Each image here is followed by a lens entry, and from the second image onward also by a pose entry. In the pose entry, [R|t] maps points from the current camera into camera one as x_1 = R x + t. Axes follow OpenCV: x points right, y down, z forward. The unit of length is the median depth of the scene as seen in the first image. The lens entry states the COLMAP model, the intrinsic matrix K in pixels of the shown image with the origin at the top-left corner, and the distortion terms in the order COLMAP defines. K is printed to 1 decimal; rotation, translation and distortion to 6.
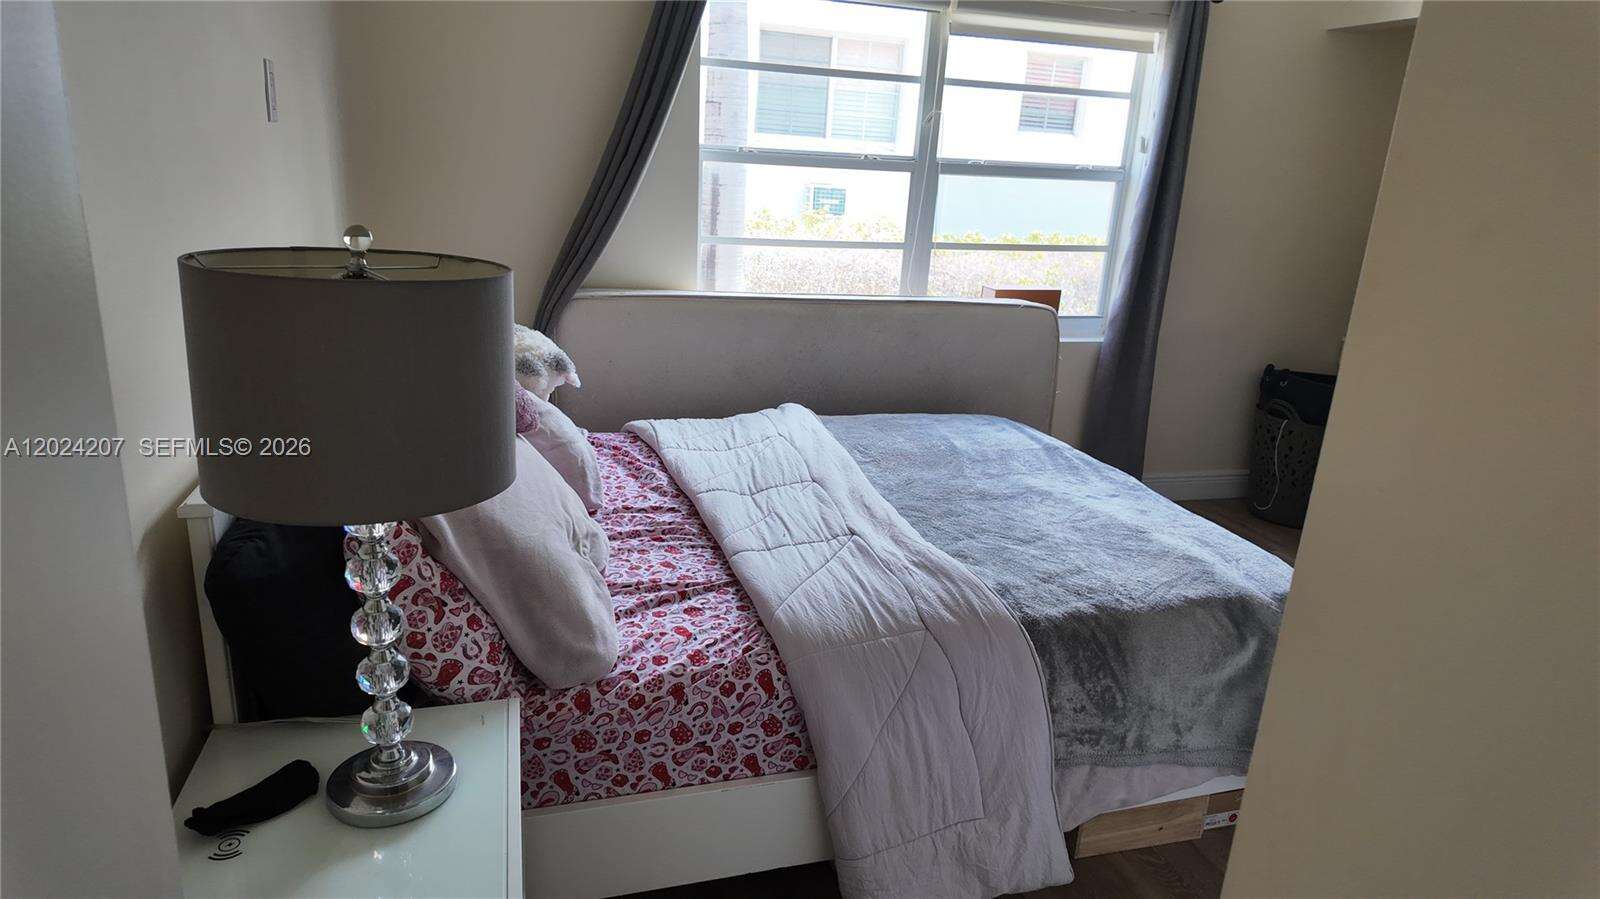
lens RADIAL K [[927.5, 0, 795.5], [0, 927.5, 451.0], [0, 0, 1]] dist [0.093801, -0.132330]
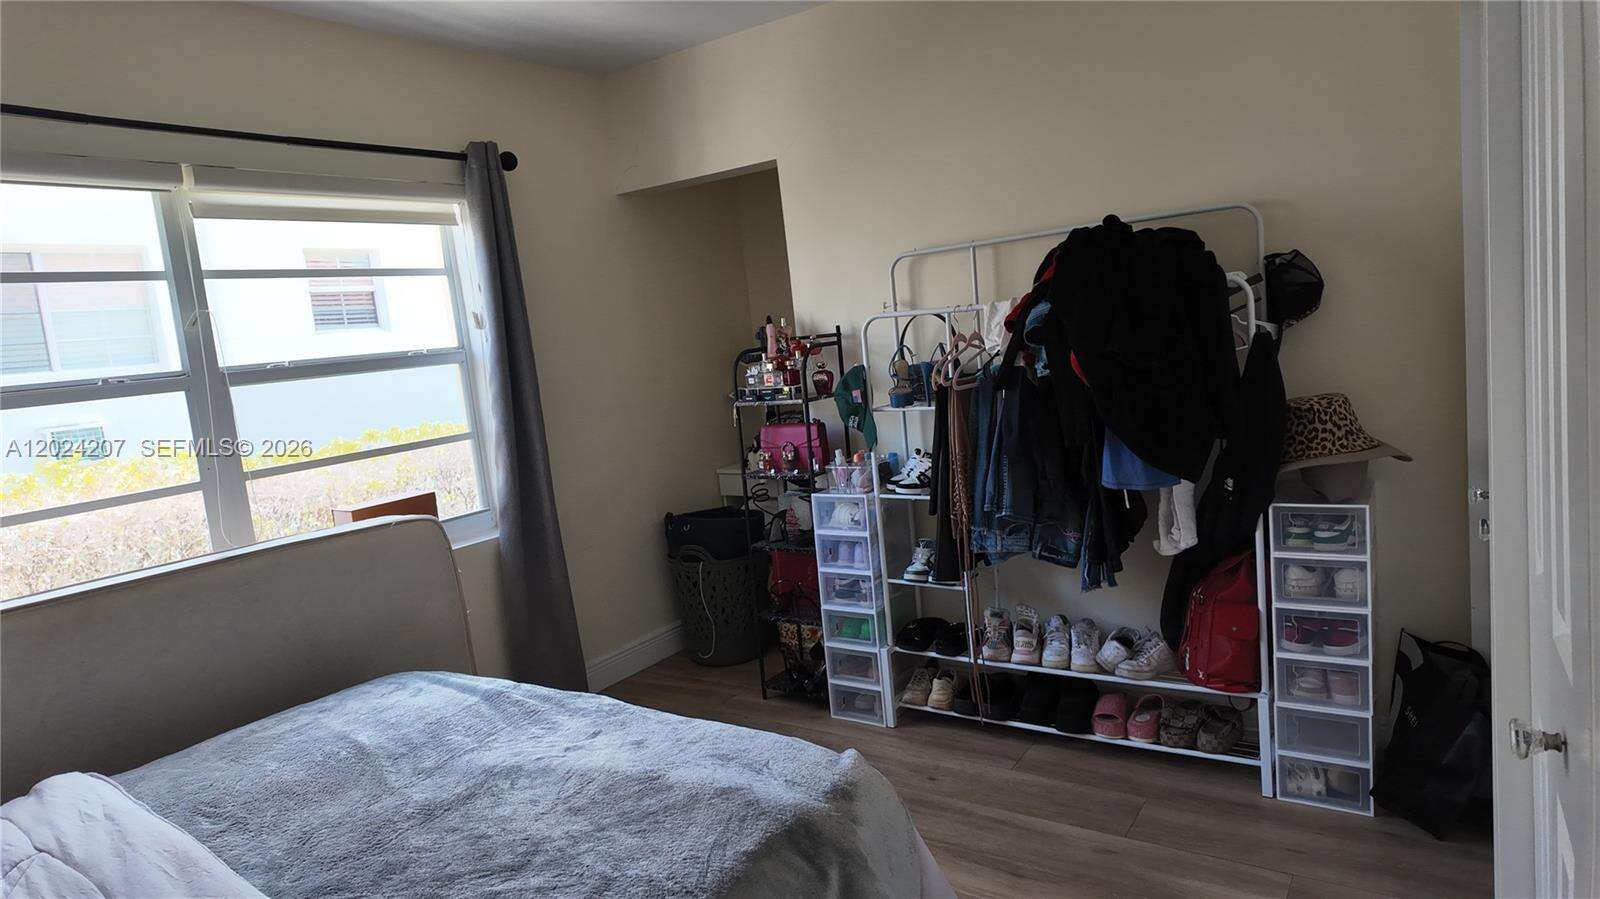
lens RADIAL K [[927.5, 0, 795.5], [0, 927.5, 451.0], [0, 0, 1]] dist [0.093801, -0.132330]
pose [[0.762458, -0.212250, 0.611234, 0.034882], [0.321553, 0.944051, -0.073287, -0.057608], [-0.561481, 0.252422, 0.788049, 0.204930]]
